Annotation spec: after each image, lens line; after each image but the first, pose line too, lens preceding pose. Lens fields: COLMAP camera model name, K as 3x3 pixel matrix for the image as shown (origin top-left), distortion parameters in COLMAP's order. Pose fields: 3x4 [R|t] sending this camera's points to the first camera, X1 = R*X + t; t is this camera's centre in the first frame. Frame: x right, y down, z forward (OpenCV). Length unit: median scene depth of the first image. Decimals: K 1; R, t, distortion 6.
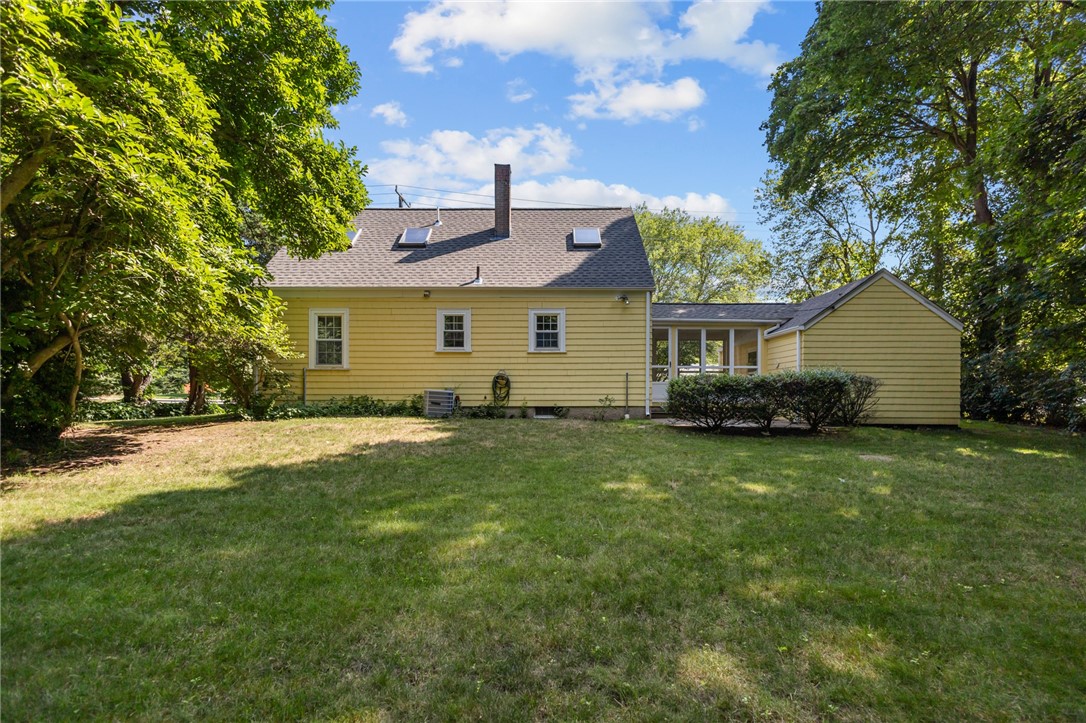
lens RADIAL K [[500.8, 0, 559.5], [0, 500.8, 404.5], [0, 0, 1]] dist [0.007924, -0.002049]
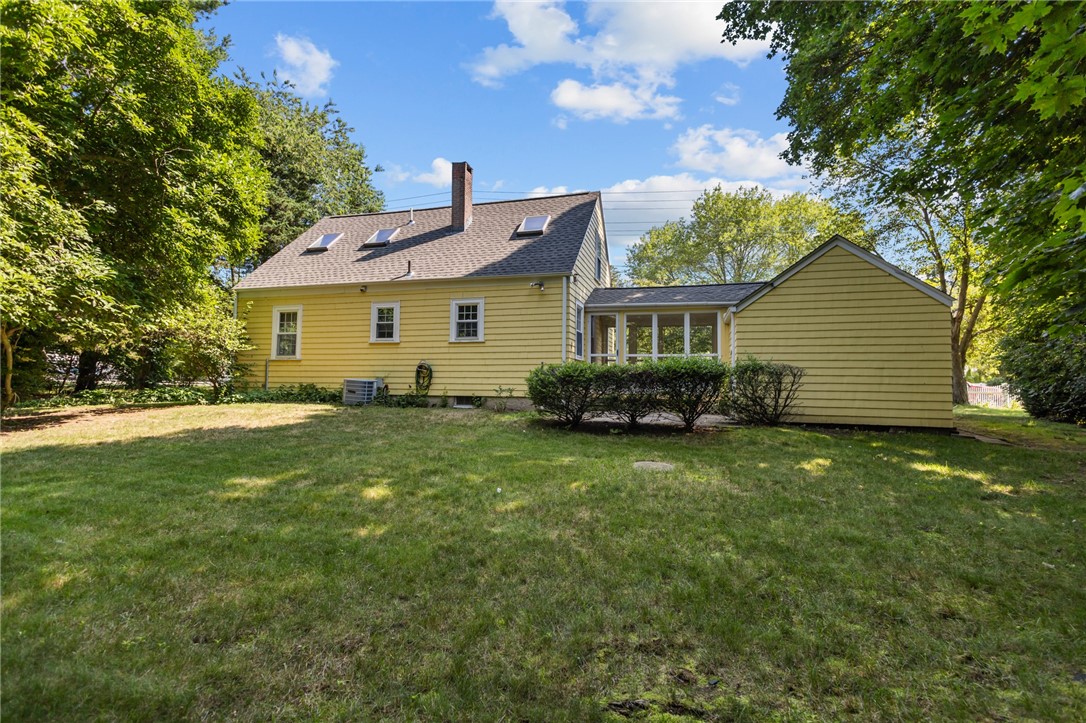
lens RADIAL K [[500.8, 0, 543.6], [0, 500.8, 357.6], [0, 0, 1]] dist [0.007924, -0.002049]
pose [[0.963068, -0.006053, -0.269190, 0.391727], [-0.012788, 0.997591, -0.068185, -0.006454], [0.268955, 0.069109, 0.960670, 0.083811]]
